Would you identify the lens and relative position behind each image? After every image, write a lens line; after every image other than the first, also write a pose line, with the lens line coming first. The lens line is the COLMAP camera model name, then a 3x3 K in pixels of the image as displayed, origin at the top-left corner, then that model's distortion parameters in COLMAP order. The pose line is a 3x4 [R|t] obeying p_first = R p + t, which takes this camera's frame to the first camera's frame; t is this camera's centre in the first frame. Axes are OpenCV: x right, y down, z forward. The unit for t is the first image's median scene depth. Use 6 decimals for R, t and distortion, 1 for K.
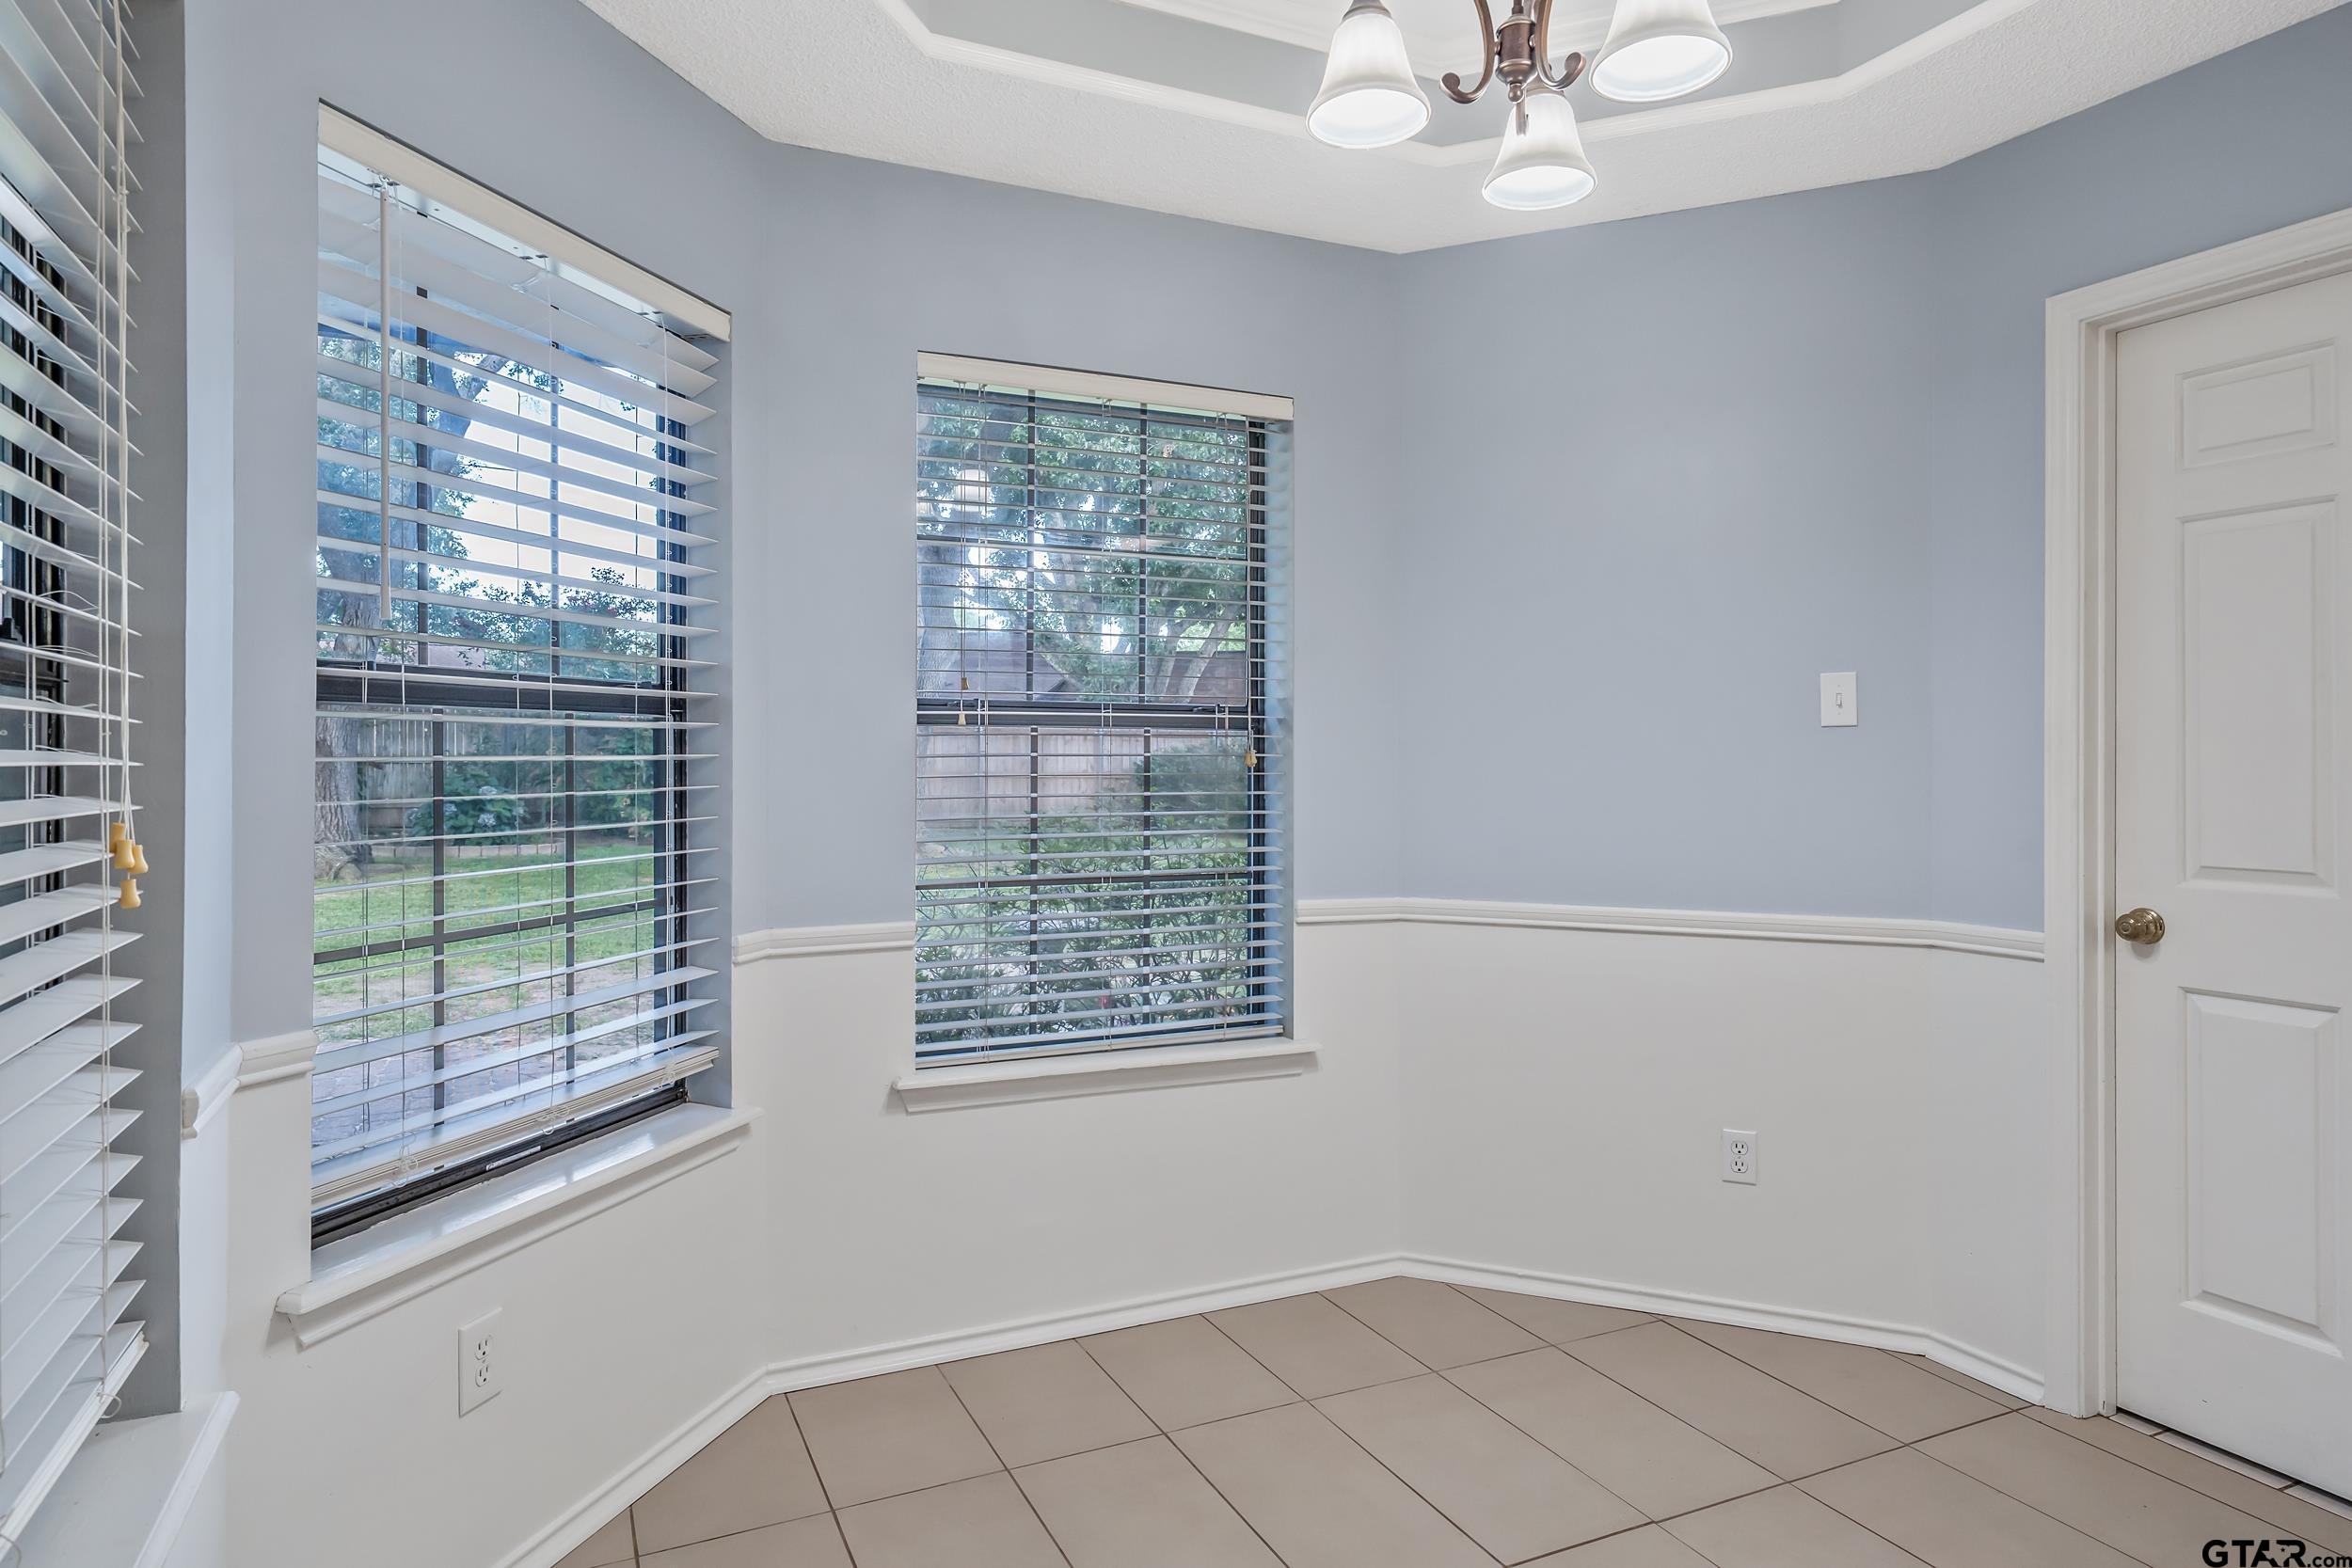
lens RADIAL K [[1409.8, 0, 1176.7], [0, 1409.8, 750.7], [0, 0, 1]] dist [-0.000244, 0.000014]
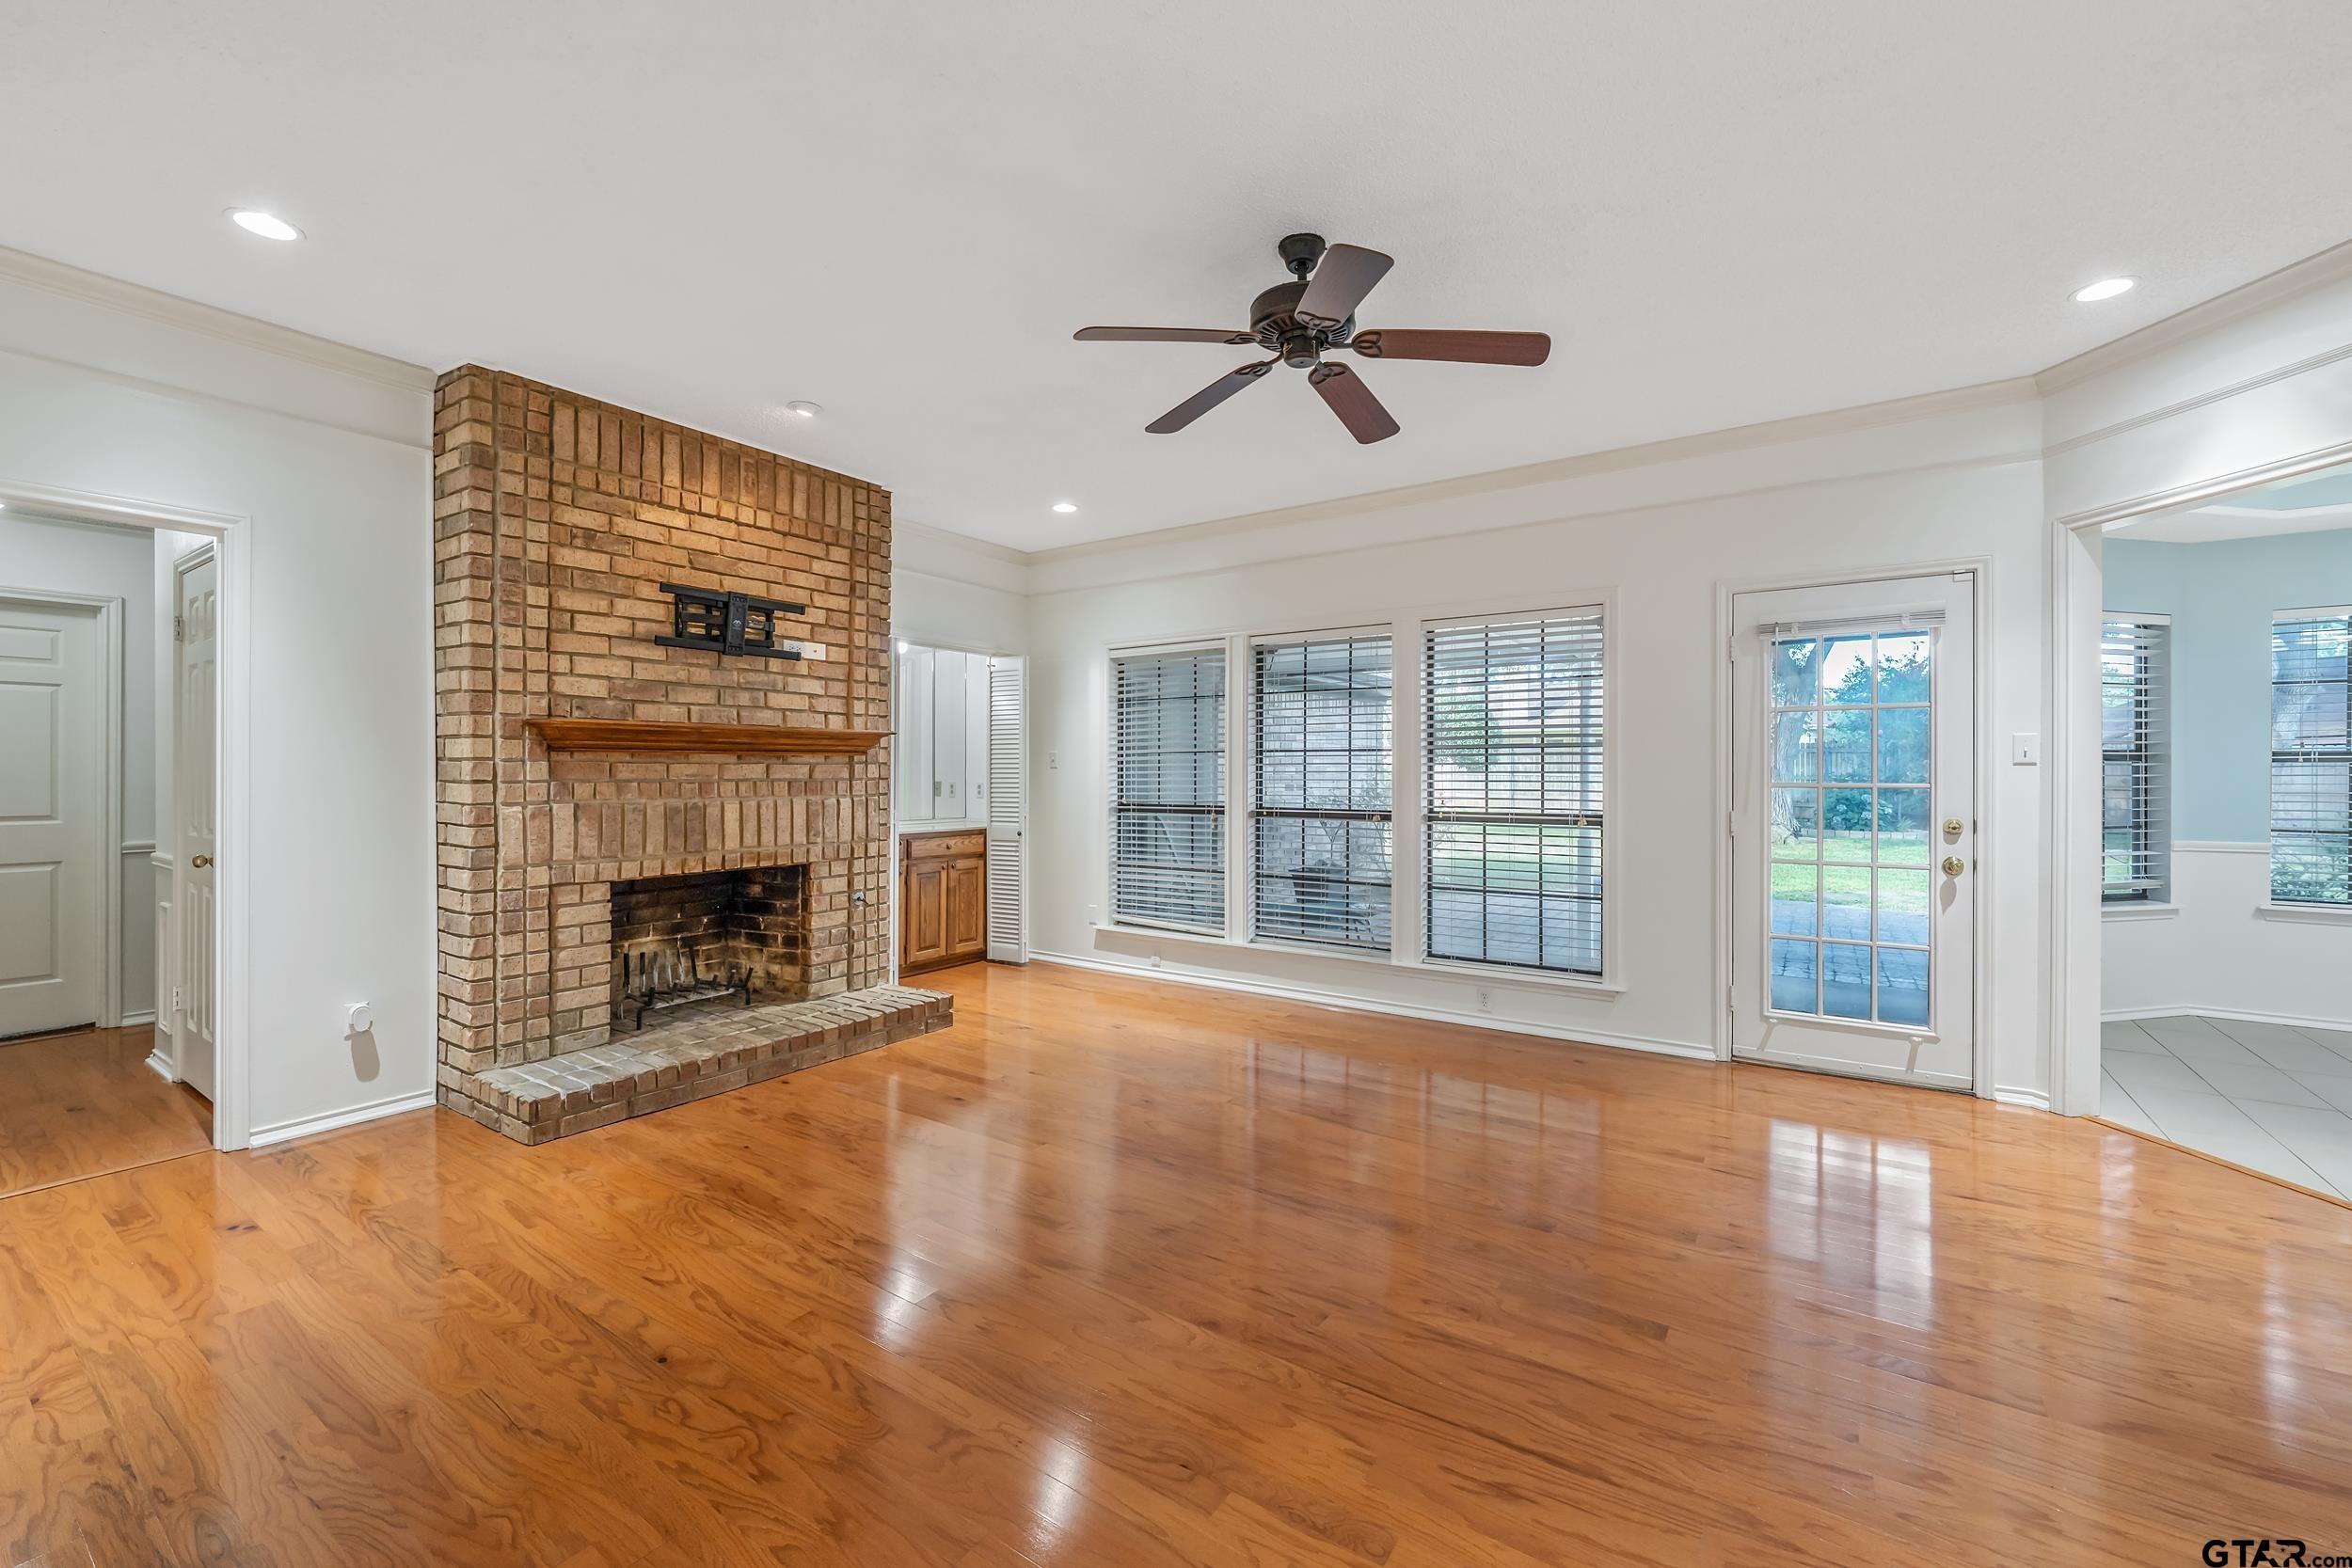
lens RADIAL K [[948.3, 0, 1168.4], [0, 948.3, 774.7], [0, 0, 1]] dist [-0.000301, -0.000326]
pose [[0.499753, 0.003196, -0.866162, 0.311533], [-0.000871, 0.999995, 0.003188, -0.001686], [0.866168, -0.000838, 0.499753, -1.632271]]
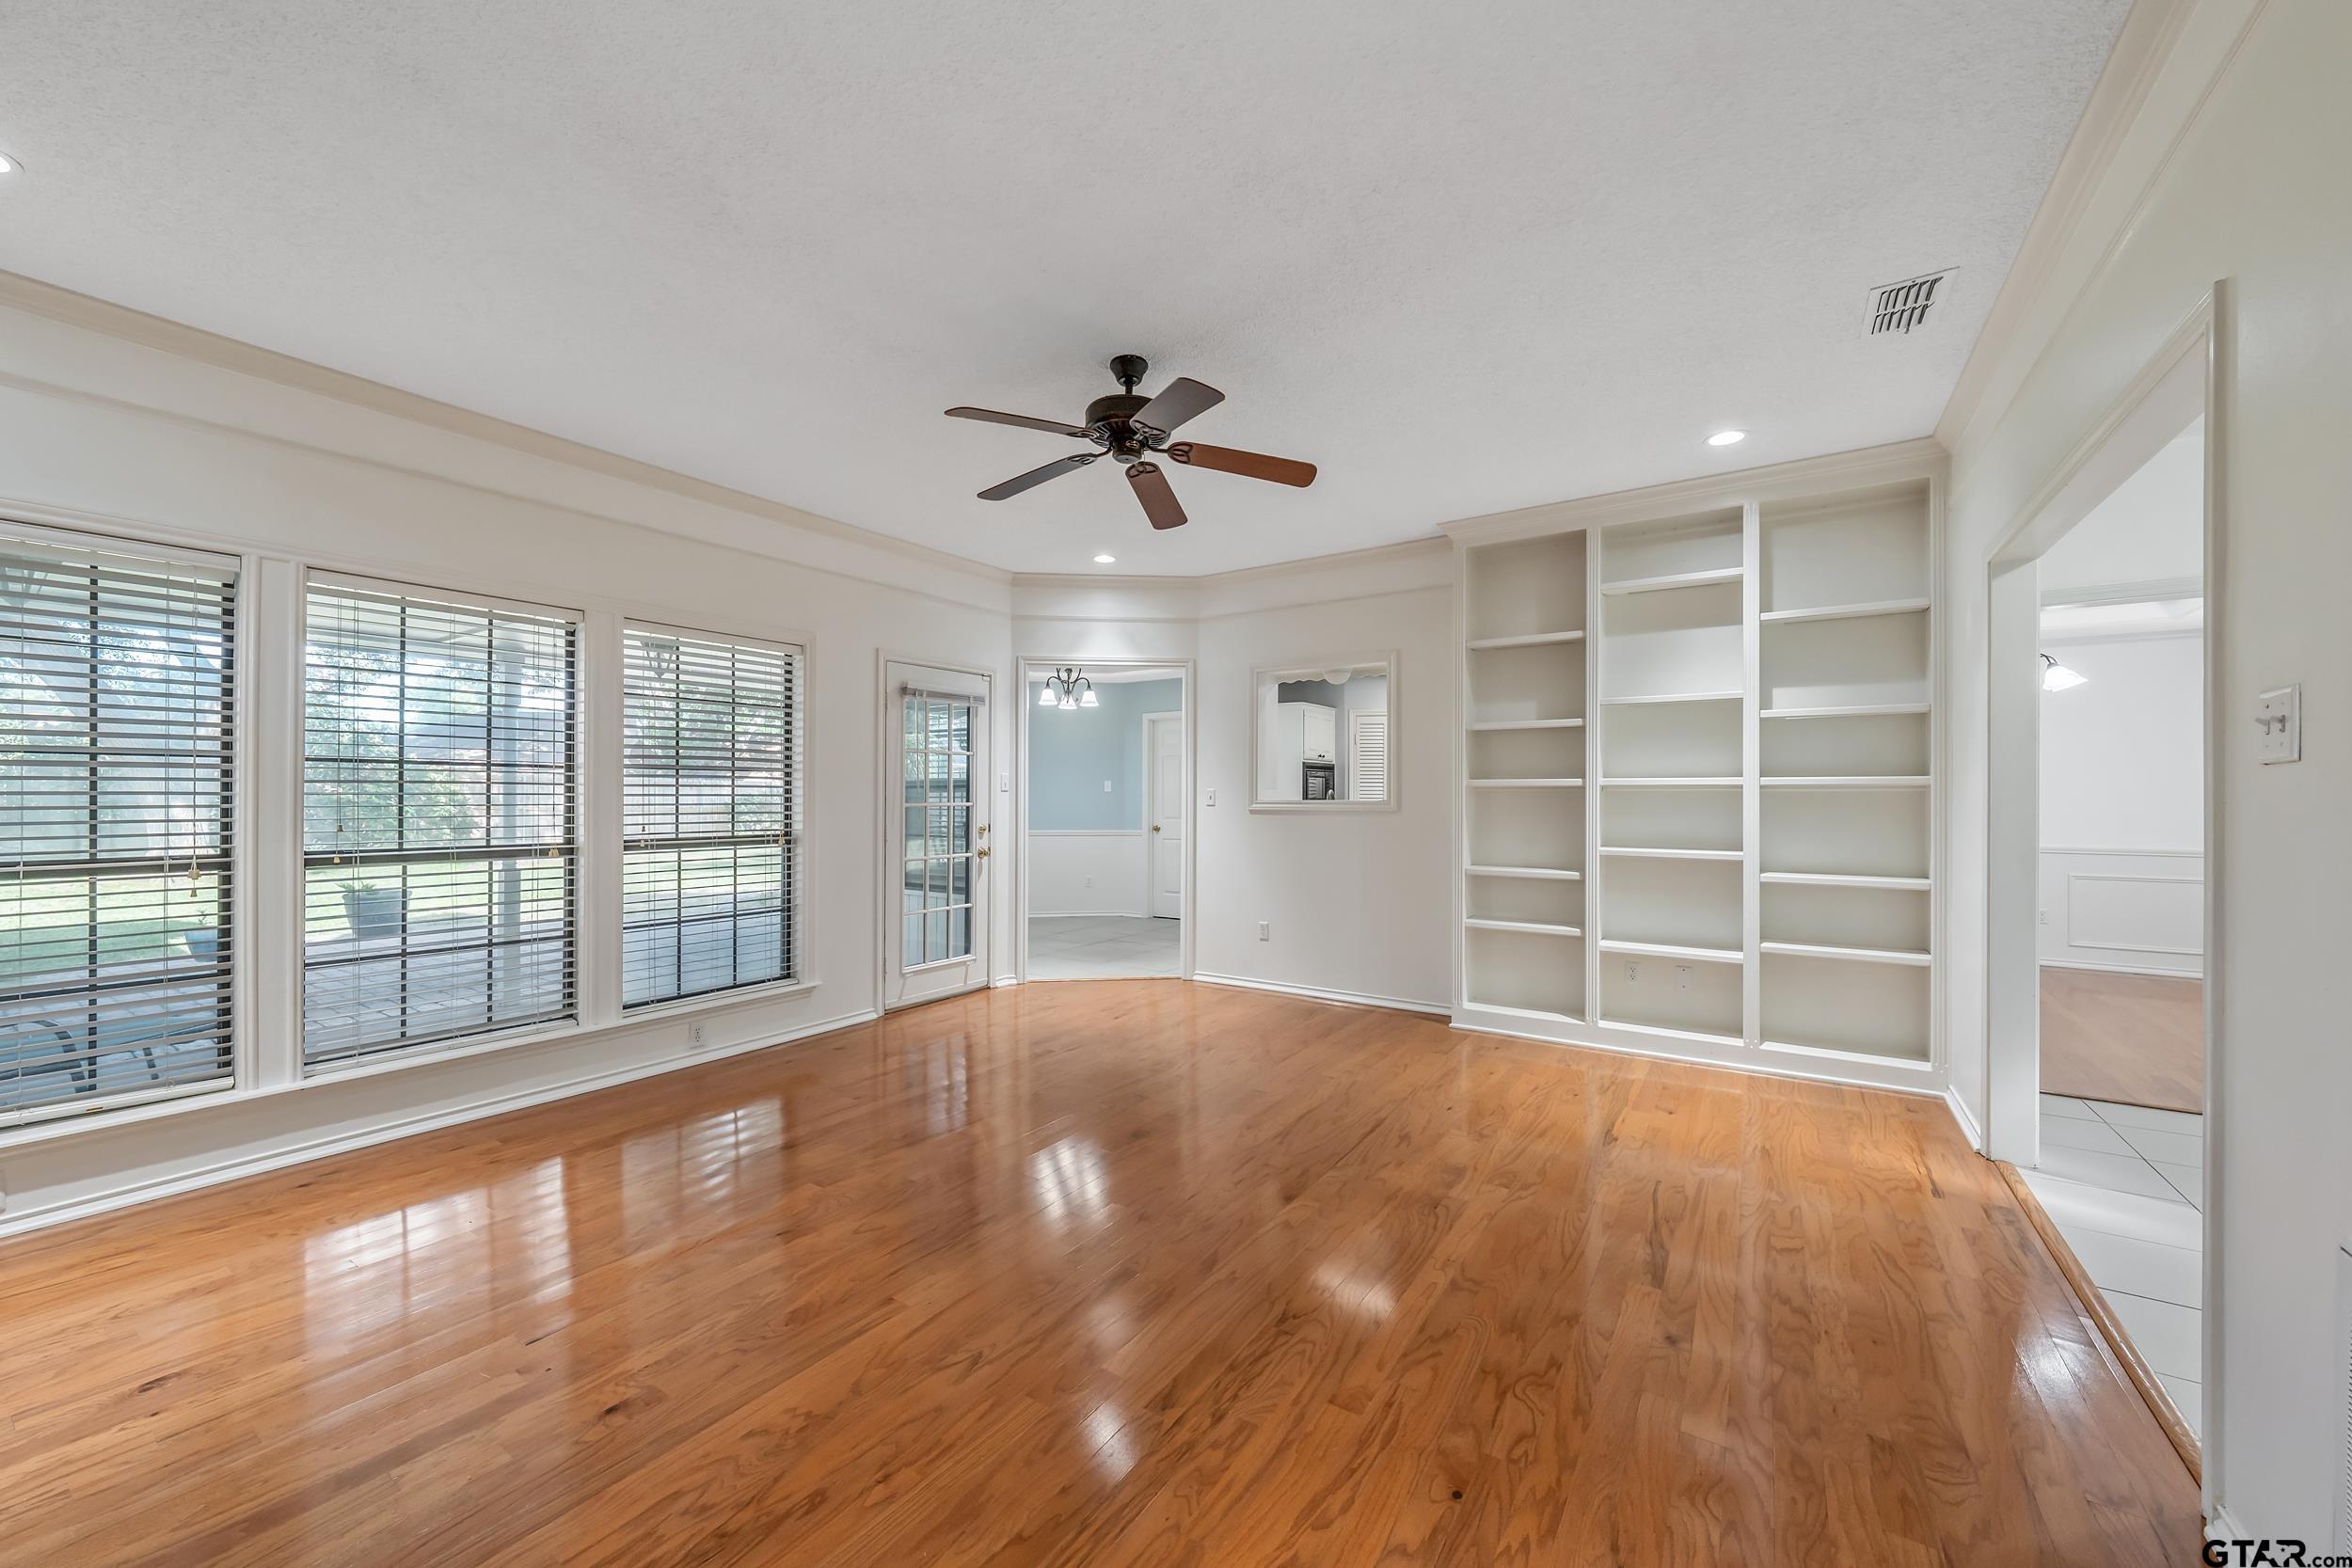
lens RADIAL K [[879.4, 0, 1179.8], [0, 879.4, 797.3], [0, 0, 1]] dist [0.000215, 0.000023]
pose [[0.858094, 0.002602, 0.513485, -1.018317], [-0.003104, 0.999995, 0.000119, -0.000148], [-0.513483, -0.001696, 0.858098, -2.017850]]
